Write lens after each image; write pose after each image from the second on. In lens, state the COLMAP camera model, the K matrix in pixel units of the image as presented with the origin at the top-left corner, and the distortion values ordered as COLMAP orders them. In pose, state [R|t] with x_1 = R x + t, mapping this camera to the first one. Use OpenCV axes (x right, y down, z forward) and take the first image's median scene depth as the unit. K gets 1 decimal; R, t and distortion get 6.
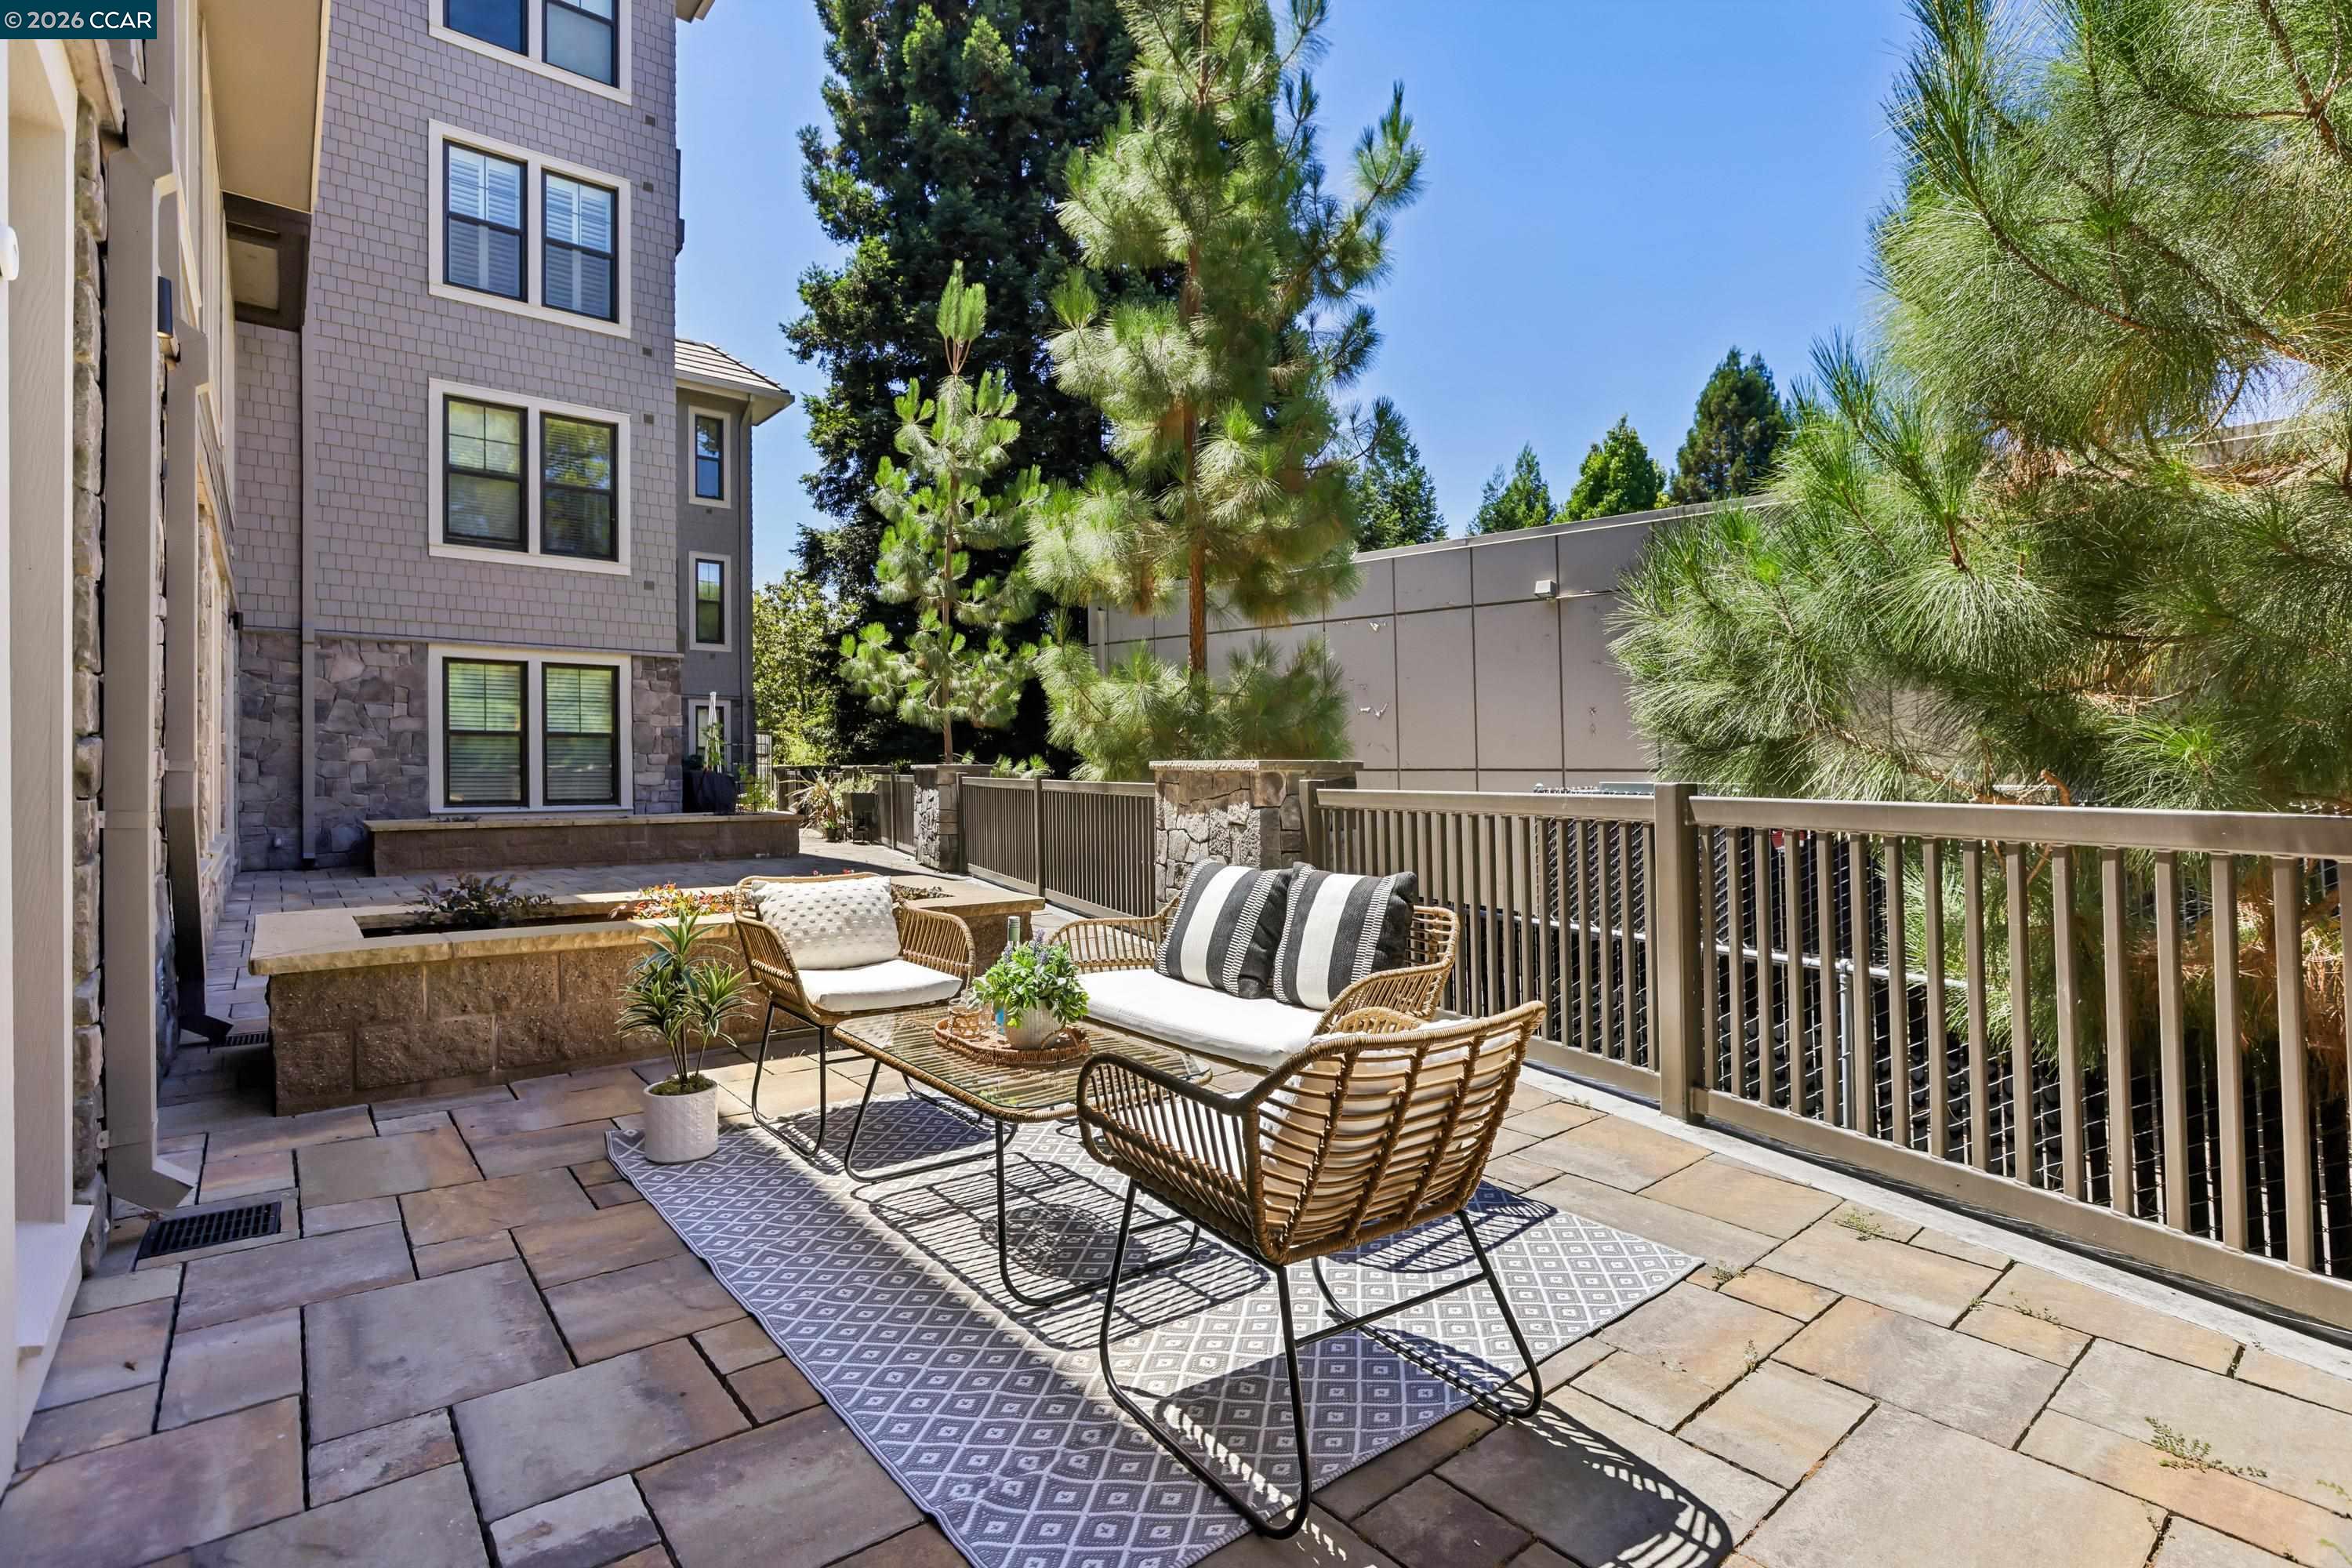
lens RADIAL K [[1096.5, 0, 1224.1], [0, 1096.5, 739.8], [0, 0, 1]] dist [-0.010947, 0.002873]
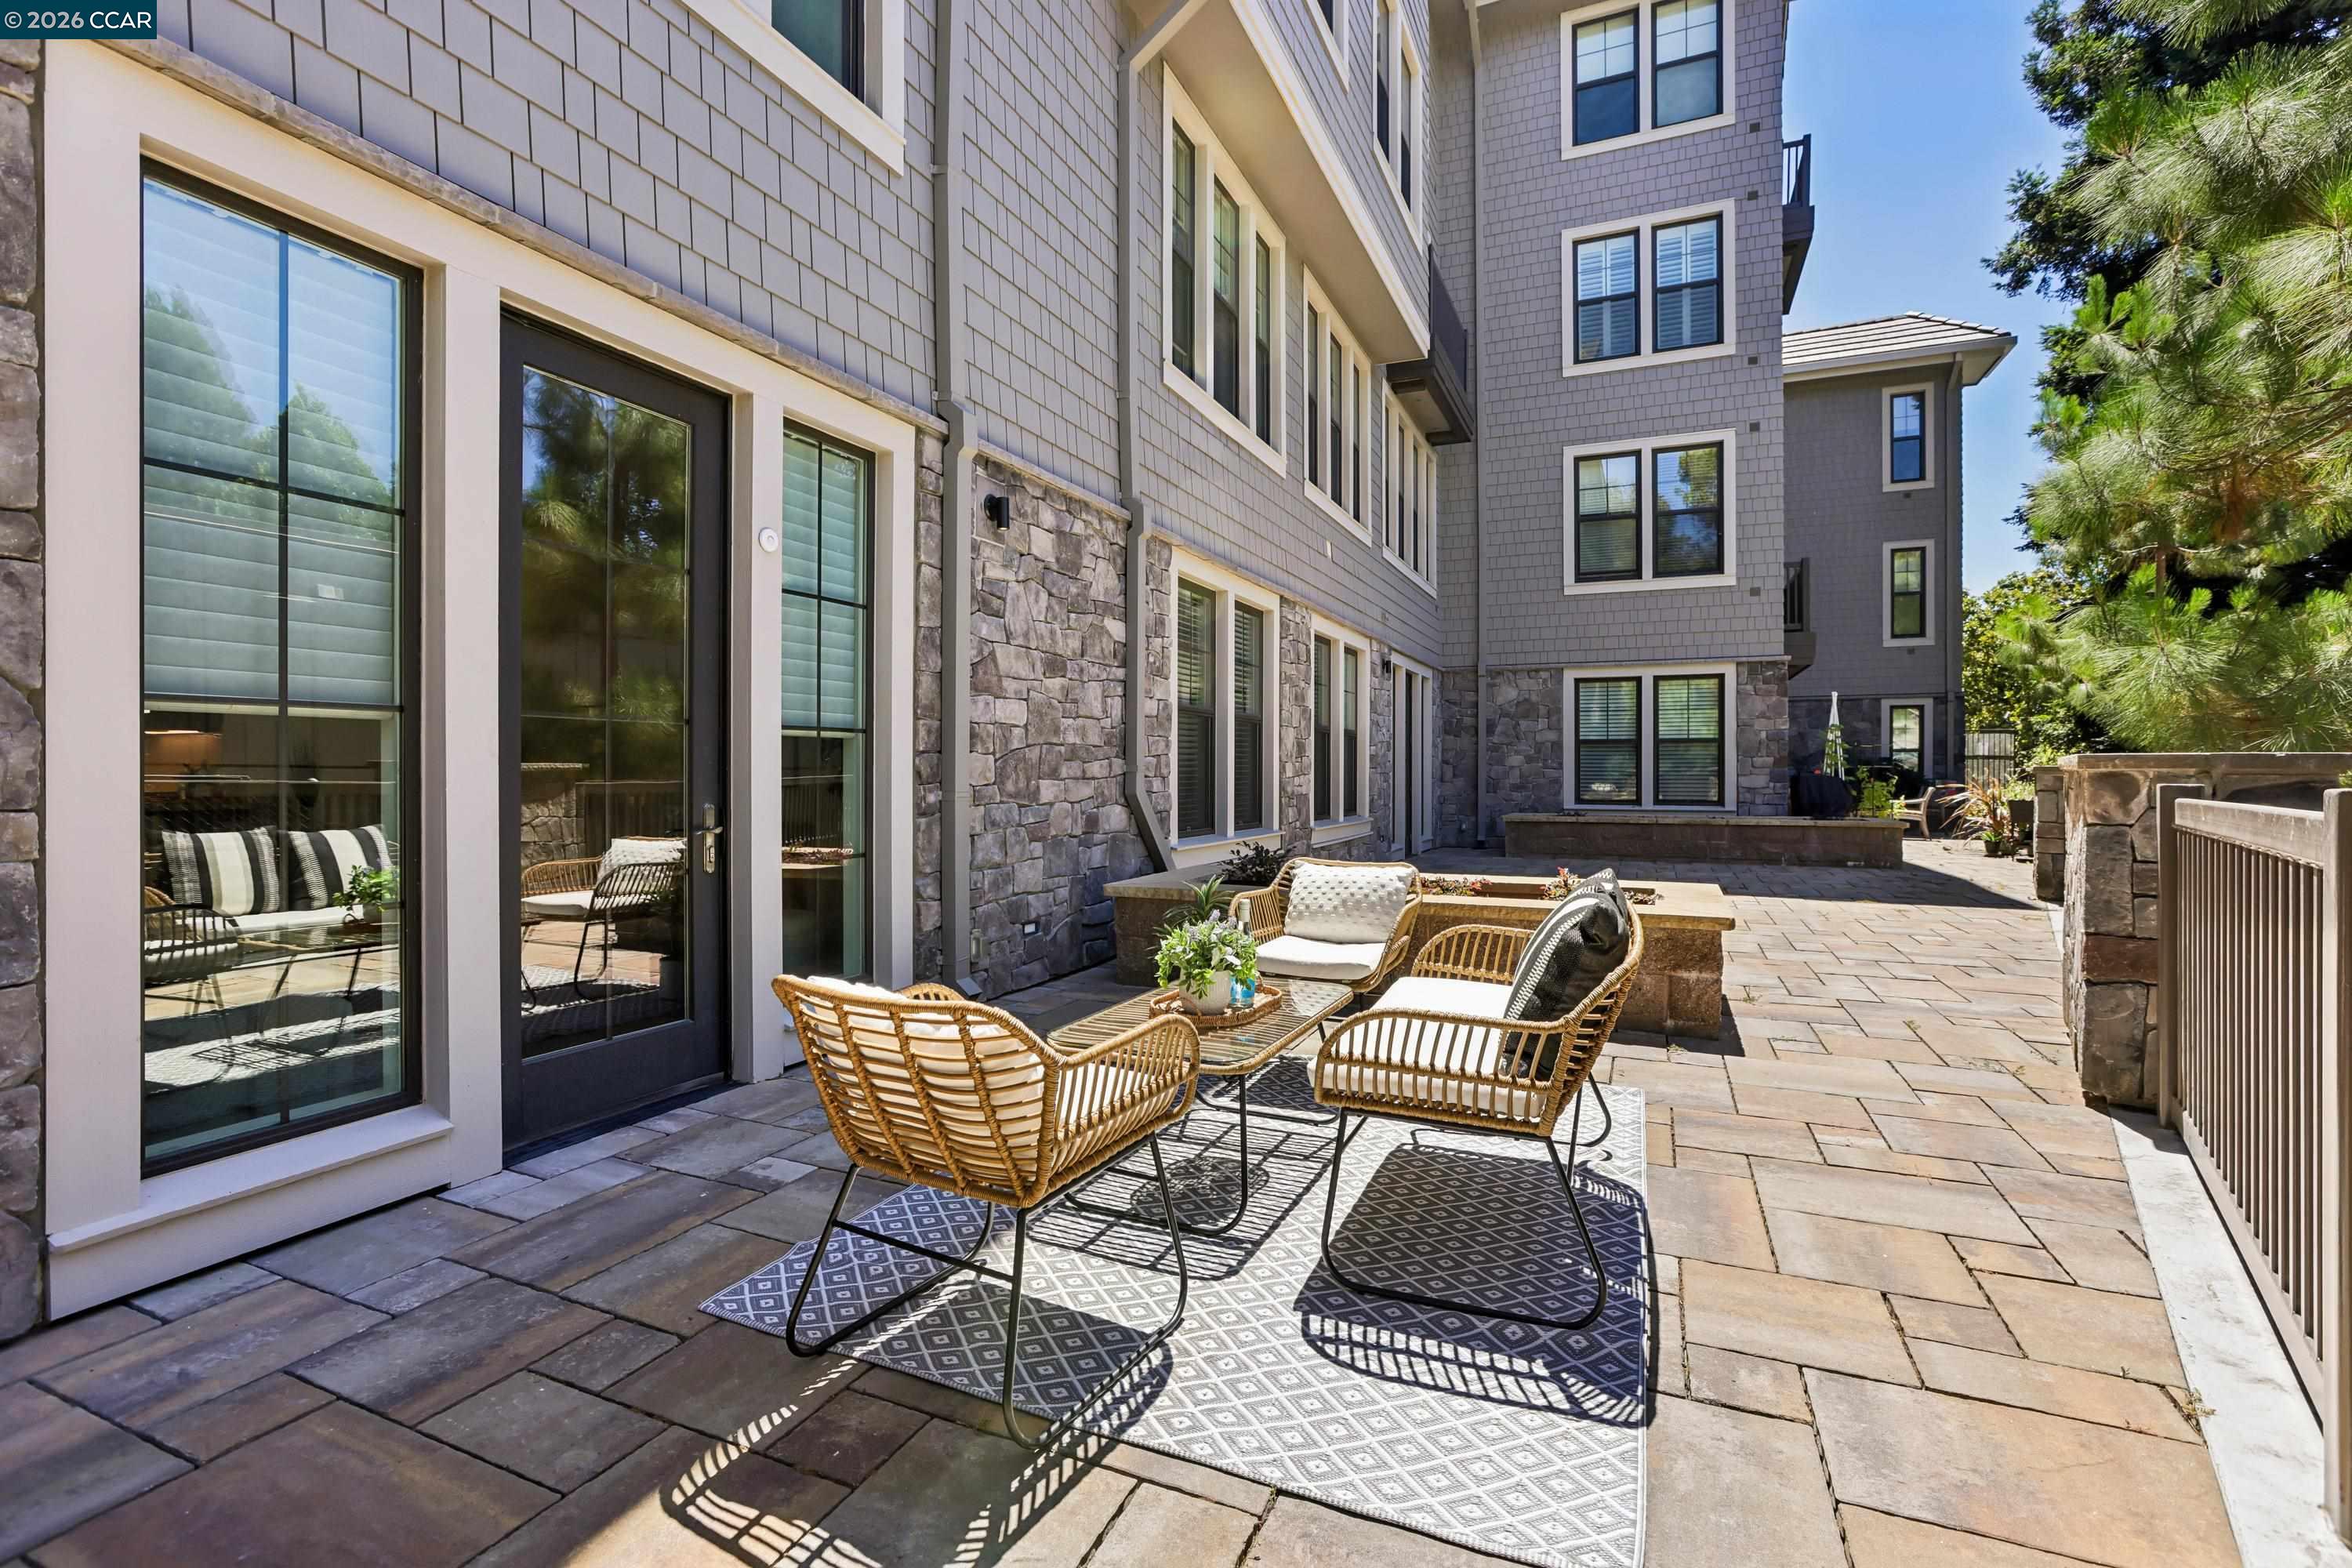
lens RADIAL K [[1074.9, 0, 1186.7], [0, 1074.9, 777.5], [0, 0, 1]] dist [-0.017612, 0.010088]
pose [[0.440596, 0.004509, -0.897694, 0.146957], [0.022569, 0.999616, 0.016098, 0.003778], [0.897422, -0.027353, 0.440325, 0.092190]]
